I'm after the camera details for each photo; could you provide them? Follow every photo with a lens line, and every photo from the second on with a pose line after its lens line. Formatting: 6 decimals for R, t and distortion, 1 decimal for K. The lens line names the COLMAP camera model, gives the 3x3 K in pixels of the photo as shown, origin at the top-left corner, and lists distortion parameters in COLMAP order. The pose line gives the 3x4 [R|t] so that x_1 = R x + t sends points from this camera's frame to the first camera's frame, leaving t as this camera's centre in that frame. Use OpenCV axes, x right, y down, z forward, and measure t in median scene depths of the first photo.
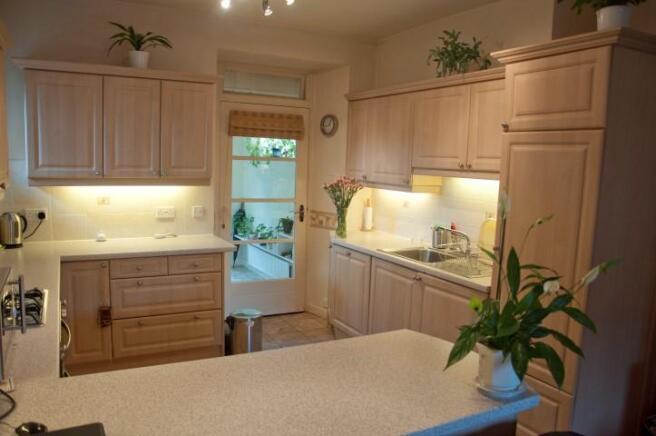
lens RADIAL K [[522.6, 0, 324.5], [0, 522.6, 218.6], [0, 0, 1]] dist [-0.112206, 0.057116]
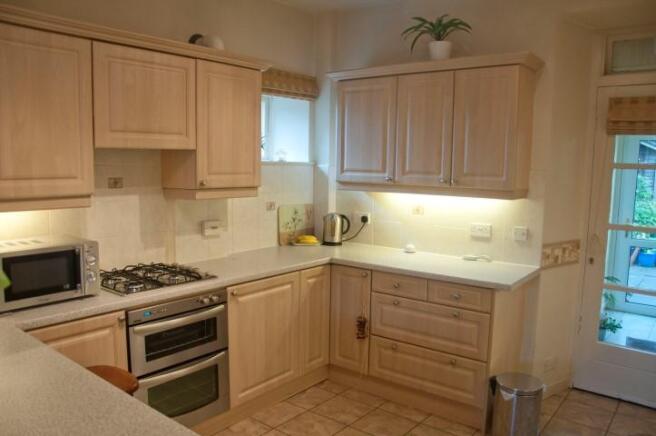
lens RADIAL K [[522.6, 0, 325.8], [0, 522.6, 221.8], [0, 0, 1]] dist [-0.112206, 0.057116]
pose [[0.406520, 0.080733, -0.910068, 0.384698], [-0.110832, 0.993090, 0.038590, -0.033239], [0.906894, 0.085177, 0.412659, 0.487478]]
